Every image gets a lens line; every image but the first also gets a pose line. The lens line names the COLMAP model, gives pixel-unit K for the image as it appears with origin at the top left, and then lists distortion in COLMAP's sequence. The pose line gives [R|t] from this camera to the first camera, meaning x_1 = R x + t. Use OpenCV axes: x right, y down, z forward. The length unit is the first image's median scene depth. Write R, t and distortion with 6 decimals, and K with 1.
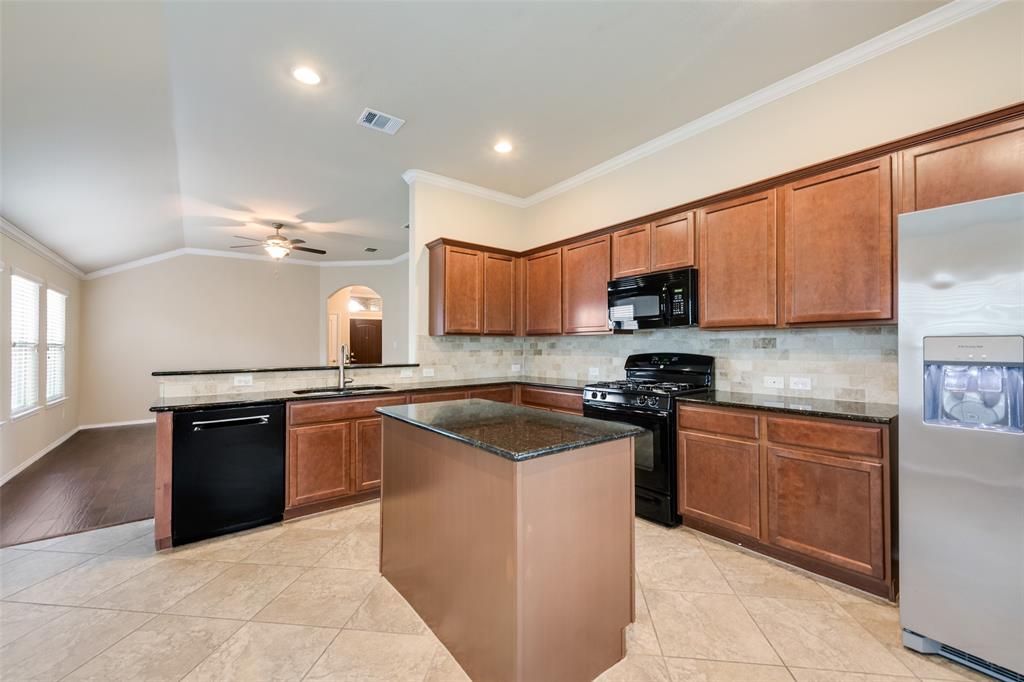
lens RADIAL K [[406.3, 0, 513.1], [0, 406.3, 345.6], [0, 0, 1]] dist [0.003165, -0.000037]
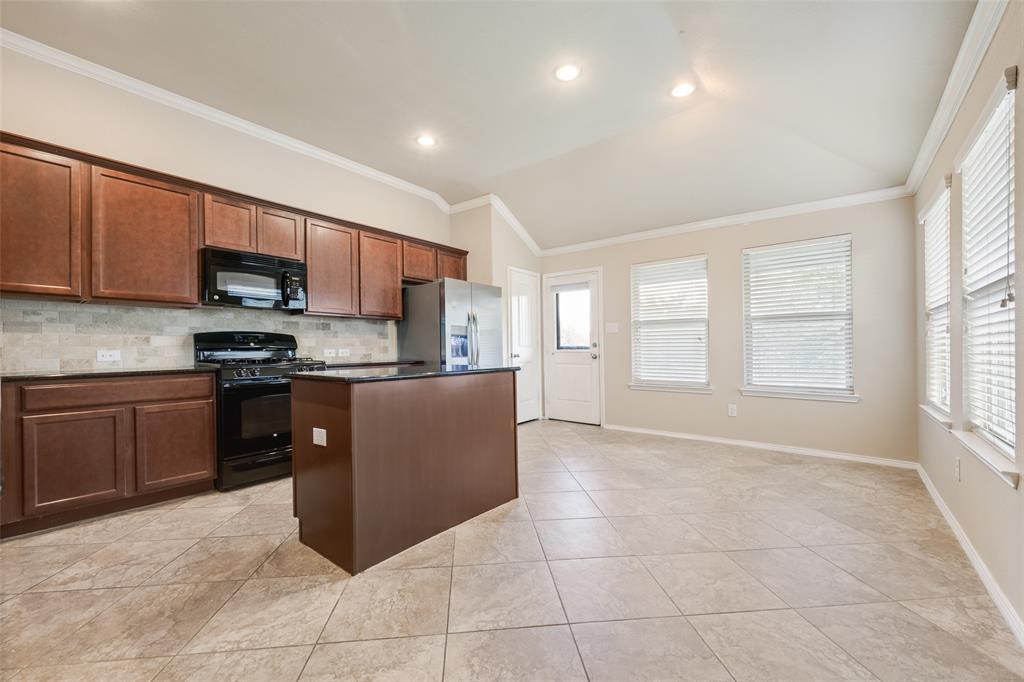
lens RADIAL K [[406.3, 0, 513.9], [0, 406.3, 346.4], [0, 0, 1]] dist [0.003165, -0.000037]
pose [[-0.230702, 0.006981, 0.972999, -0.674099], [0.000564, 0.999975, -0.007041, 0.054069], [-0.973024, -0.001076, -0.230700, 0.487625]]
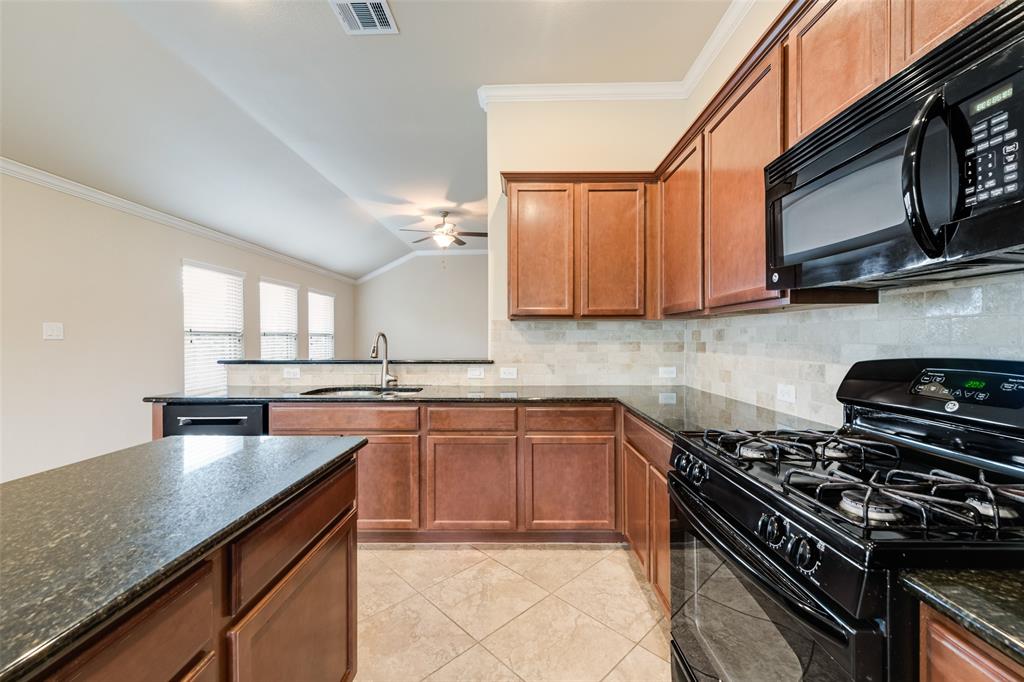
lens RADIAL K [[406.3, 0, 514.5], [0, 406.3, 341.1], [0, 0, 1]] dist [0.003165, -0.000037]
pose [[0.780485, 0.009308, -0.625105, 0.251610], [-0.000259, 0.999894, 0.014565, 0.000366], [0.625175, -0.011206, 0.780404, 0.475515]]
